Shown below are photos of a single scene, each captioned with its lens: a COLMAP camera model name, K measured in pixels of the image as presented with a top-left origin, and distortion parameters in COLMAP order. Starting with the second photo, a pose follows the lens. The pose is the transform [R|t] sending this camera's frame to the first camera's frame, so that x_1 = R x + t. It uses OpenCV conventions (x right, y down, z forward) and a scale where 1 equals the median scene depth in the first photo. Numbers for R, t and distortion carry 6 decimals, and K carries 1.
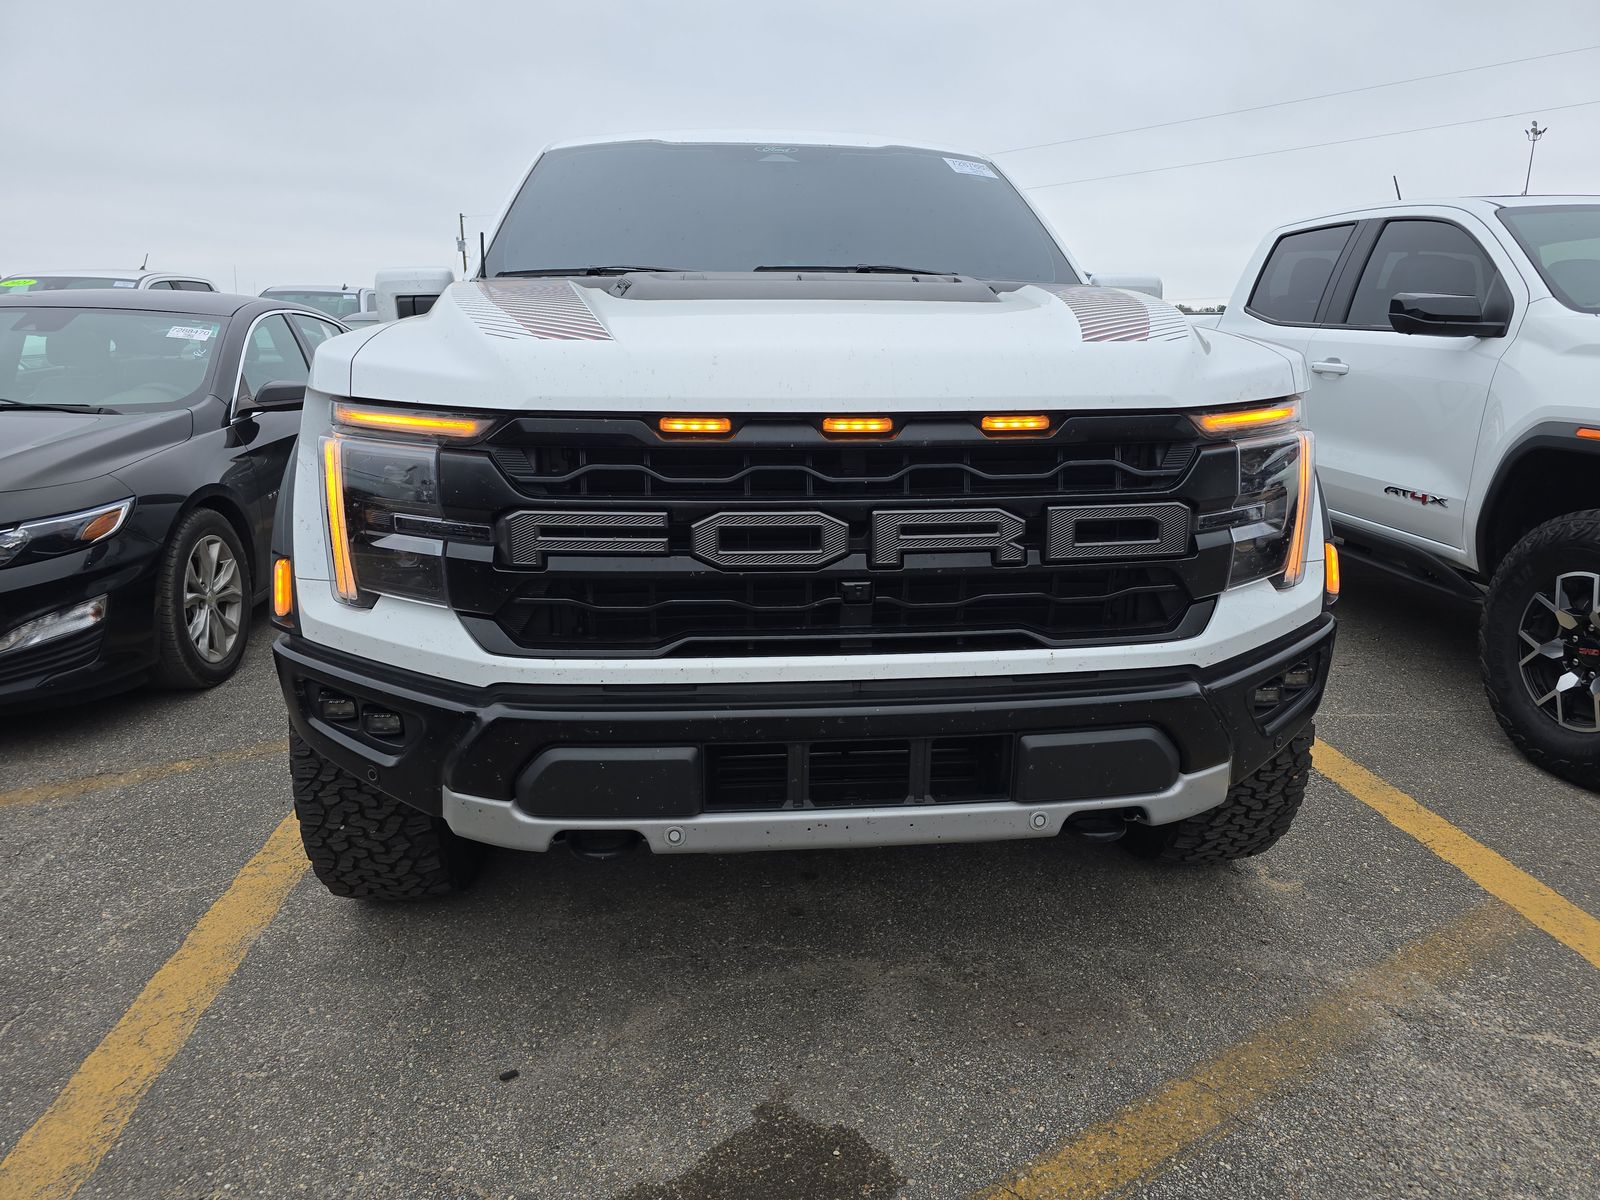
lens RADIAL K [[1063.1, 0, 806.8], [0, 1063.1, 597.8], [0, 0, 1]] dist [0.056448, -0.047238]
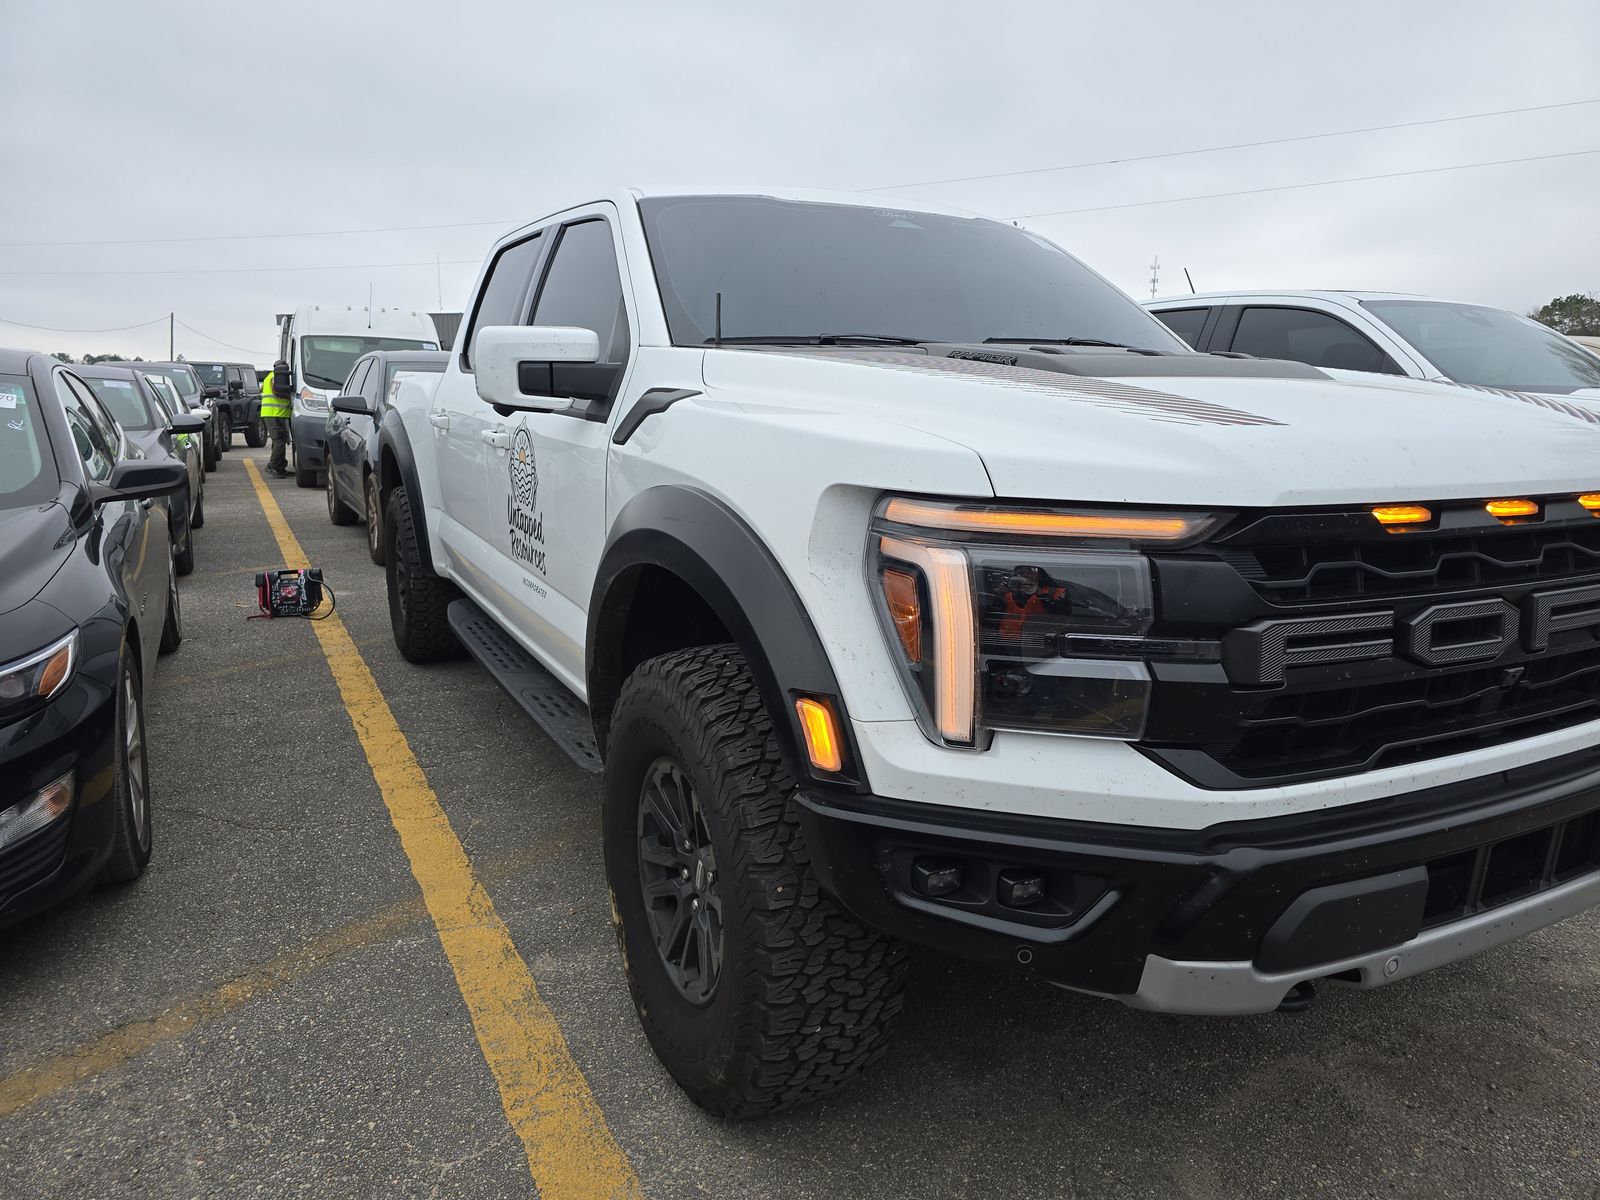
lens RADIAL K [[1063.1, 0, 814.8], [0, 1063.1, 595.2], [0, 0, 1]] dist [0.056448, -0.047238]
pose [[0.927313, -0.064615, 0.368666, -0.886541], [0.084403, 0.995715, -0.037785, -0.095630], [-0.364645, 0.066155, 0.928794, 0.305632]]
